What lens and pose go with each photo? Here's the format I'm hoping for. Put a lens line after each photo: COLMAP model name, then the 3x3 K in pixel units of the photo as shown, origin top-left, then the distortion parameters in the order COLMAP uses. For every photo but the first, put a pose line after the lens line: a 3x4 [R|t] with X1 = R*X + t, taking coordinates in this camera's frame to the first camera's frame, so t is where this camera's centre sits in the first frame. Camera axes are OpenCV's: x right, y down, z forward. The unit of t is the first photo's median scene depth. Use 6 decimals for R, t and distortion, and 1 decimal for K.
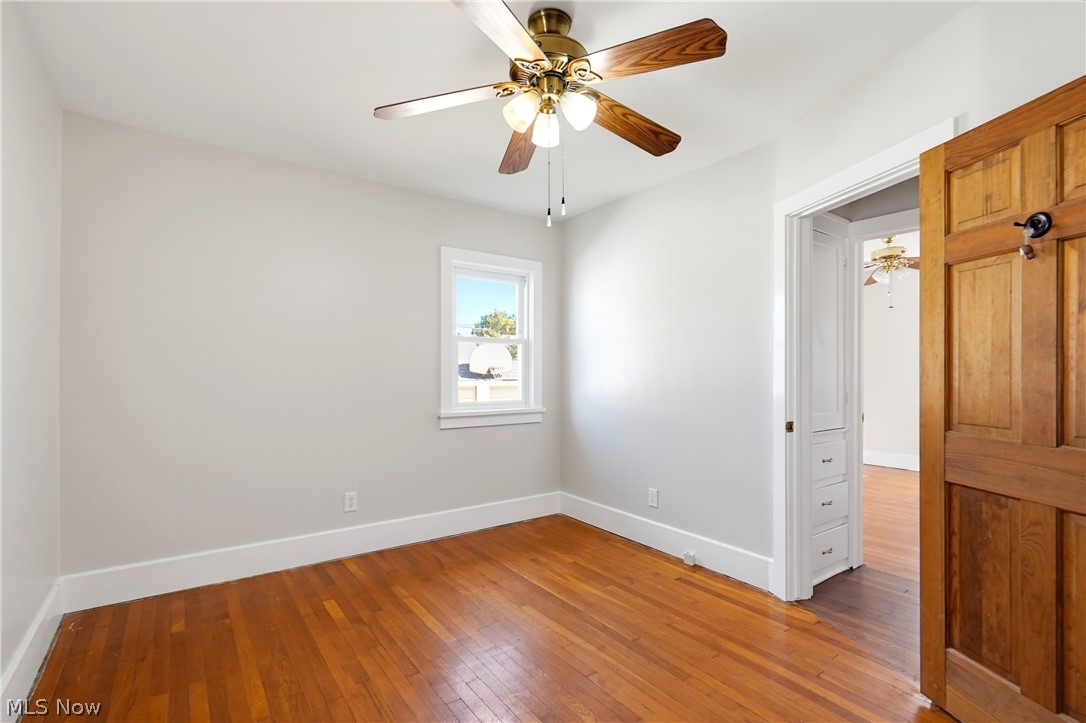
lens RADIAL K [[503.5, 0, 544.5], [0, 503.5, 368.1], [0, 0, 1]] dist [-0.003572, 0.001549]
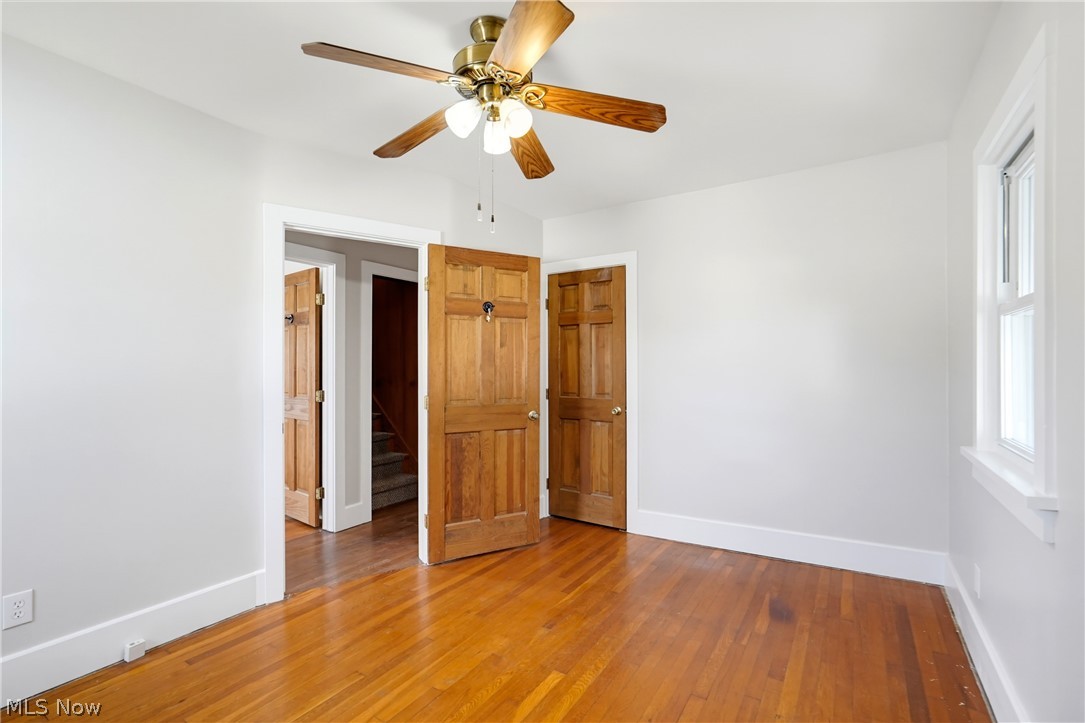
lens RADIAL K [[503.1, 0, 544.0], [0, 503.1, 368.1], [0, 0, 1]] dist [-0.003572, 0.001549]
pose [[-0.375641, 0.001141, 0.926765, -1.023776], [0.000674, 0.999999, -0.000958, -0.007409], [-0.926765, 0.000265, -0.375642, 1.370303]]
